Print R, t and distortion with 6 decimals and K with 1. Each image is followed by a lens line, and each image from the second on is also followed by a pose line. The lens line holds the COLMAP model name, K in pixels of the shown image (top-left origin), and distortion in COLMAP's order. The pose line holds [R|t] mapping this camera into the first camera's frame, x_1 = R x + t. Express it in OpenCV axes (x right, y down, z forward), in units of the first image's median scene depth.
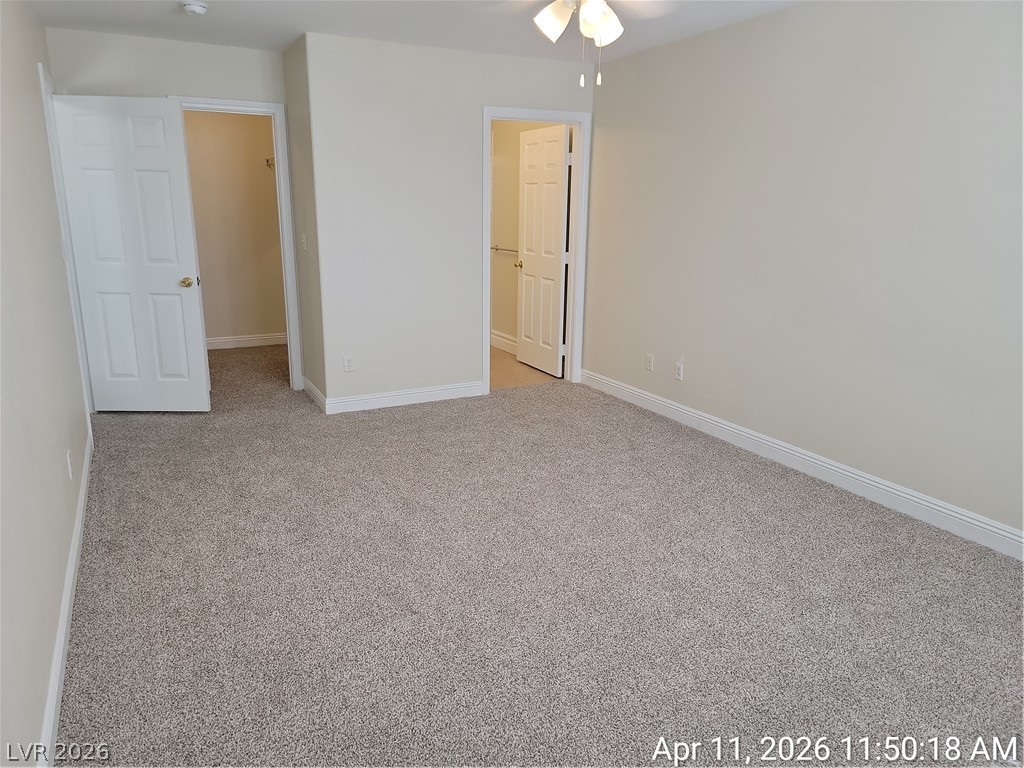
lens RADIAL K [[707.8, 0, 502.3], [0, 707.8, 377.0], [0, 0, 1]] dist [0.064363, -0.047295]
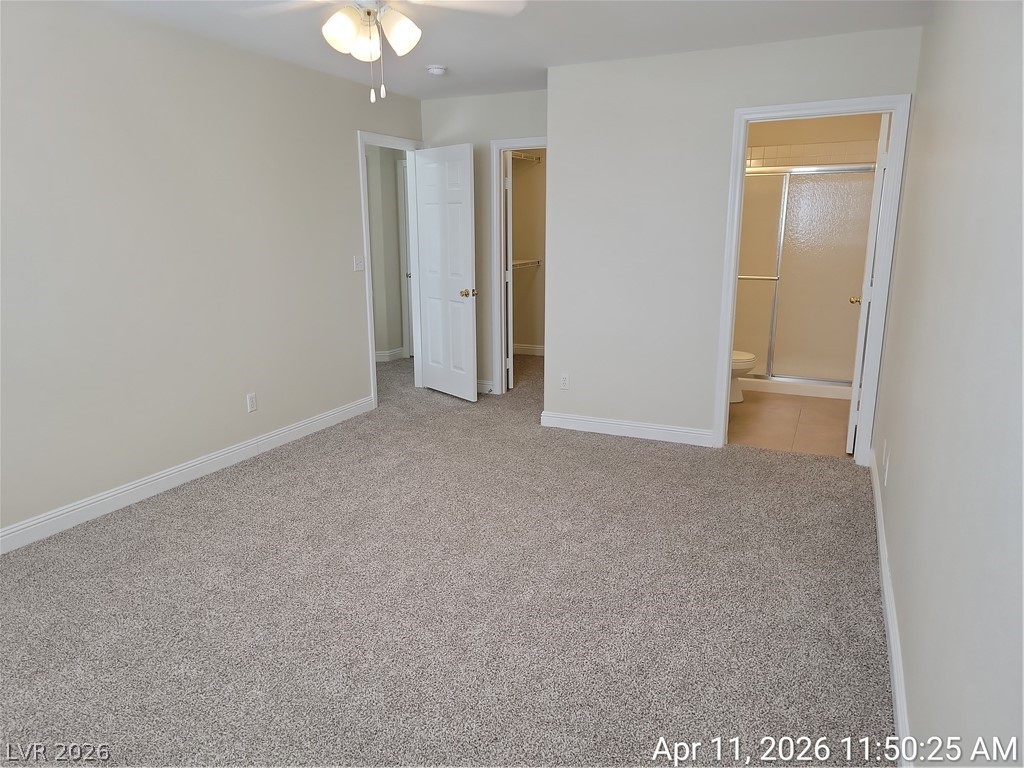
lens RADIAL K [[707.8, 0, 502.3], [0, 707.8, 377.0], [0, 0, 1]] dist [0.064363, -0.047295]
pose [[0.606193, 0.153664, -0.780331, 0.559020], [-0.181322, 0.982020, 0.052523, -0.066367], [0.774372, 0.109652, 0.623157, 0.310567]]
